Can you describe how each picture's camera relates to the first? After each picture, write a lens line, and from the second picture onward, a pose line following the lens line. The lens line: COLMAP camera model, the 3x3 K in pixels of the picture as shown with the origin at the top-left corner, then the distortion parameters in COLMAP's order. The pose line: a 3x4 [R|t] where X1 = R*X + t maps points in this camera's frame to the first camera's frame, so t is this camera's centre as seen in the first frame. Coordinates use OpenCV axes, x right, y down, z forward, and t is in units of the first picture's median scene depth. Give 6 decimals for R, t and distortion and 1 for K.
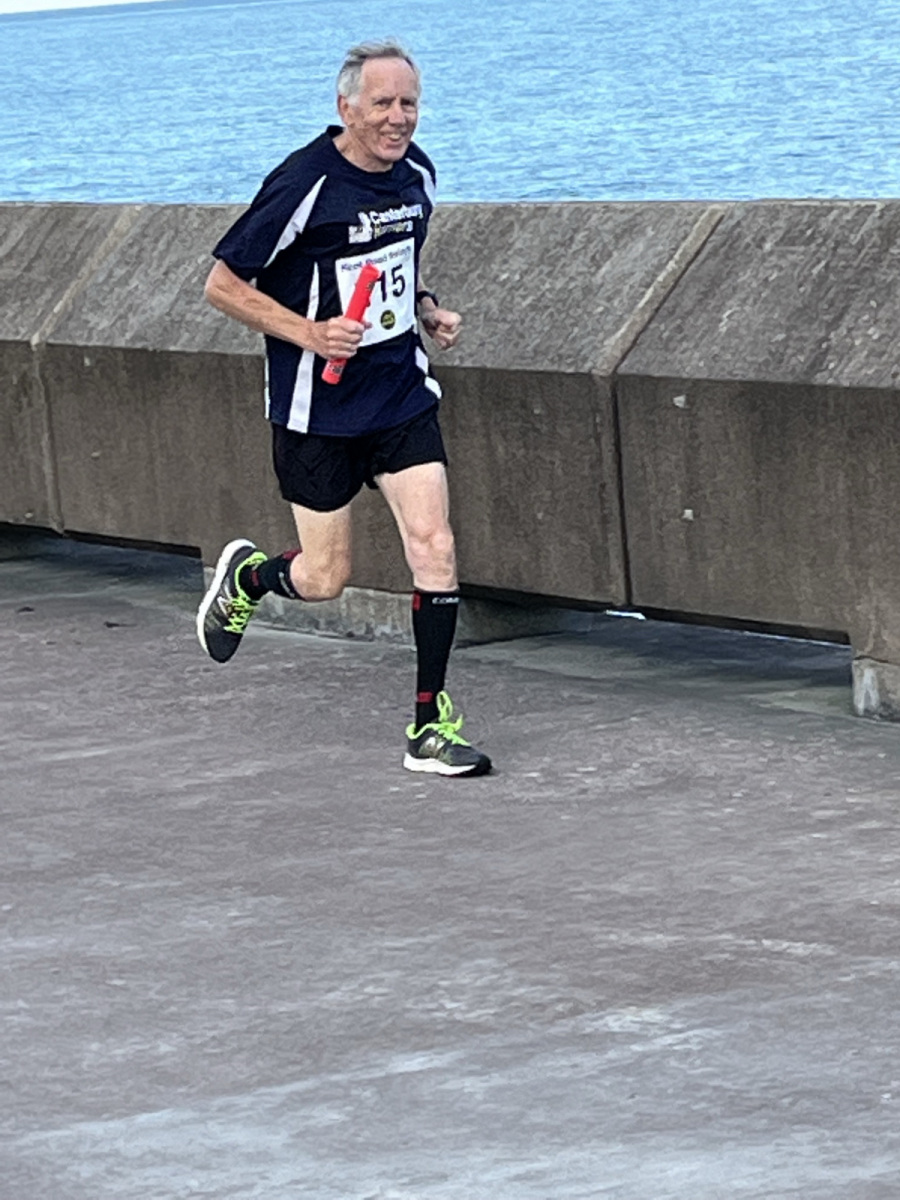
lens RADIAL K [[4635.7, 0, 449.8], [0, 4635.7, 602.0], [0, 0, 1]] dist [-0.010771, 0.000000]
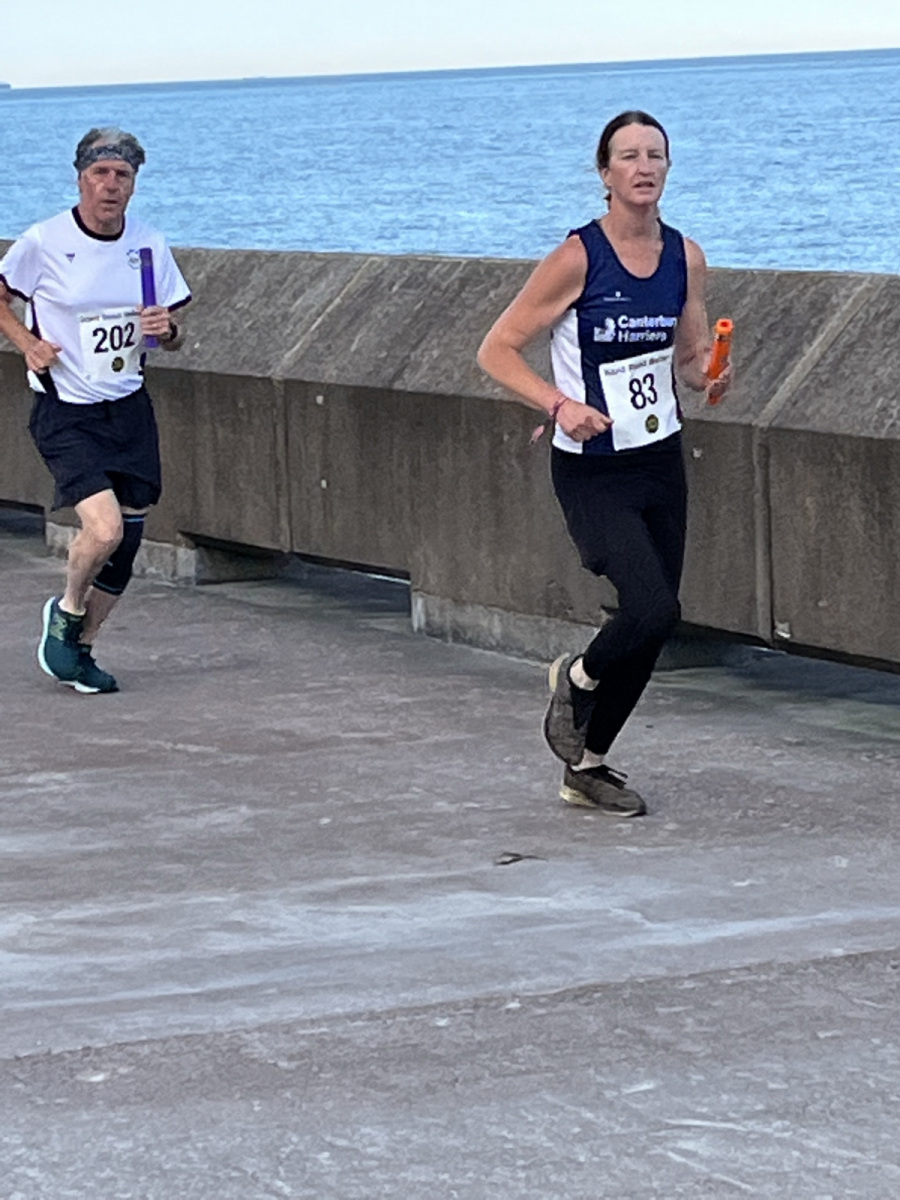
lens RADIAL K [[4635.7, 0, 450.3], [0, 4635.7, 598.4], [0, 0, 1]] dist [-0.010771, 0.000000]
pose [[0.996103, 0.049220, -0.073186, 0.183450], [-0.050200, 0.998672, -0.011620, 0.027468], [0.072517, 0.015249, 0.997251, -0.335456]]
